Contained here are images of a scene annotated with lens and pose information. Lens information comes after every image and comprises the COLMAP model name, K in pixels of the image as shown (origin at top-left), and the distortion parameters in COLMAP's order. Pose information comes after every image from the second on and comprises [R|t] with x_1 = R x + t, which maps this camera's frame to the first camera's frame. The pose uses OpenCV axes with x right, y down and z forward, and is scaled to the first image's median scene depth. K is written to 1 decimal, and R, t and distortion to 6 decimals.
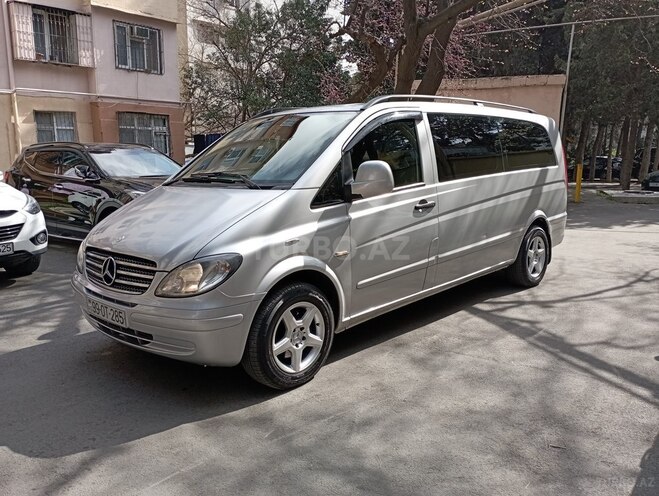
lens RADIAL K [[552.6, 0, 329.5], [0, 552.6, 248.0], [0, 0, 1]] dist [0.105982, -0.130083]
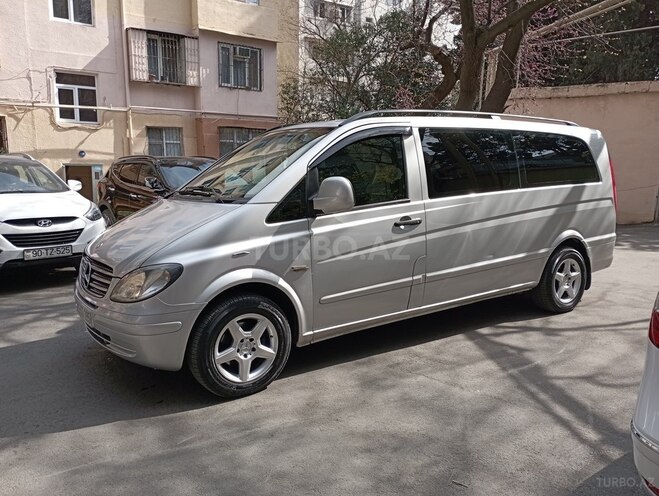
lens RADIAL K [[552.6, 0, 329.5], [0, 552.6, 248.0], [0, 0, 1]] dist [0.105982, -0.130083]
pose [[0.977600, 0.035729, -0.207415, 0.262370], [-0.039652, 0.999104, -0.014788, -0.012583], [0.206701, 0.022681, 0.978141, 0.018765]]
